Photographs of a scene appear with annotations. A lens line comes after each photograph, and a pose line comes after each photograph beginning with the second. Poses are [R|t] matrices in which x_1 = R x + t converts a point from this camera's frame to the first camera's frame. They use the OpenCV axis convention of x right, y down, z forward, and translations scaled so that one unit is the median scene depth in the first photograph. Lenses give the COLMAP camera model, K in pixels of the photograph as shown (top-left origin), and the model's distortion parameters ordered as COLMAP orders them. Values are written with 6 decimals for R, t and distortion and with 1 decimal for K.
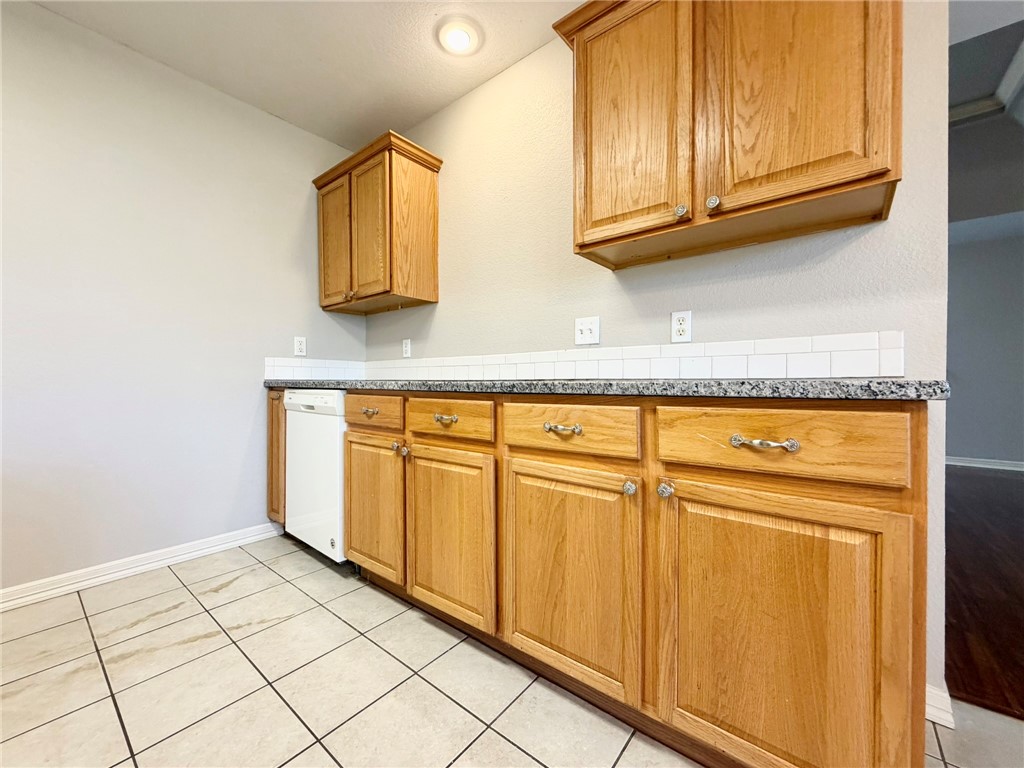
lens RADIAL K [[410.0, 0, 508.4], [0, 410.0, 383.5], [0, 0, 1]] dist [0.003499, 0.000273]
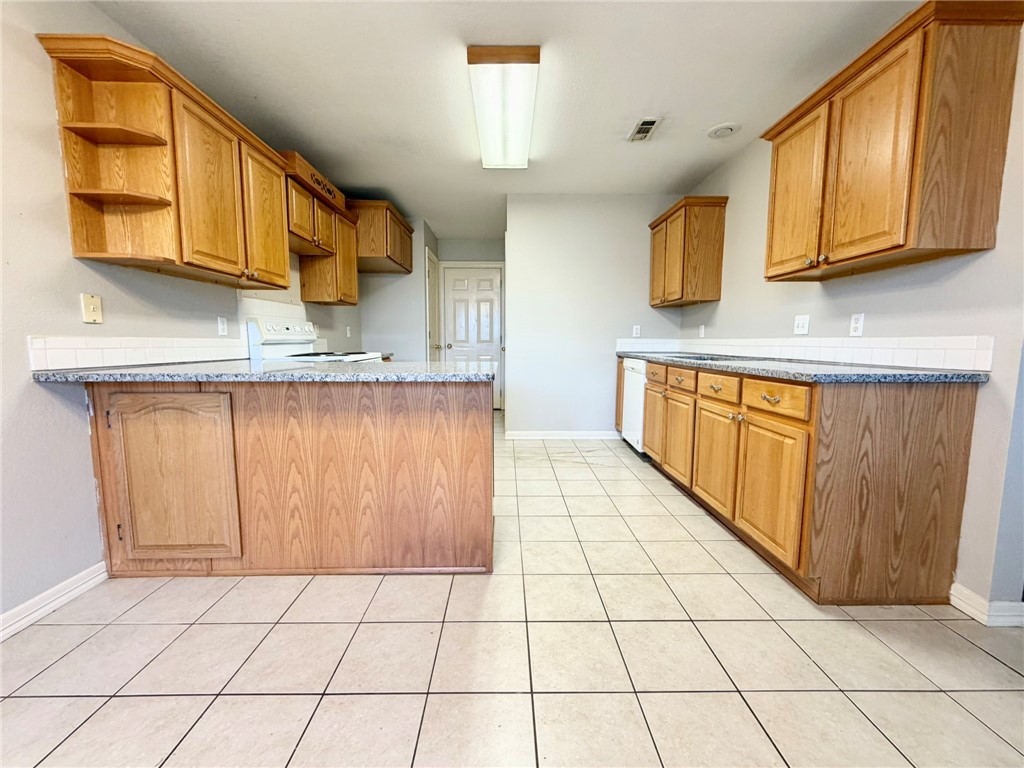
lens RADIAL K [[410.0, 0, 511.3], [0, 410.0, 382.1], [0, 0, 1]] dist [0.003499, 0.000273]
pose [[0.642822, 0.080868, -0.761735, 0.678144], [-0.008473, 0.995102, 0.098492, -0.068479], [0.765968, -0.056859, 0.640359, -0.700783]]
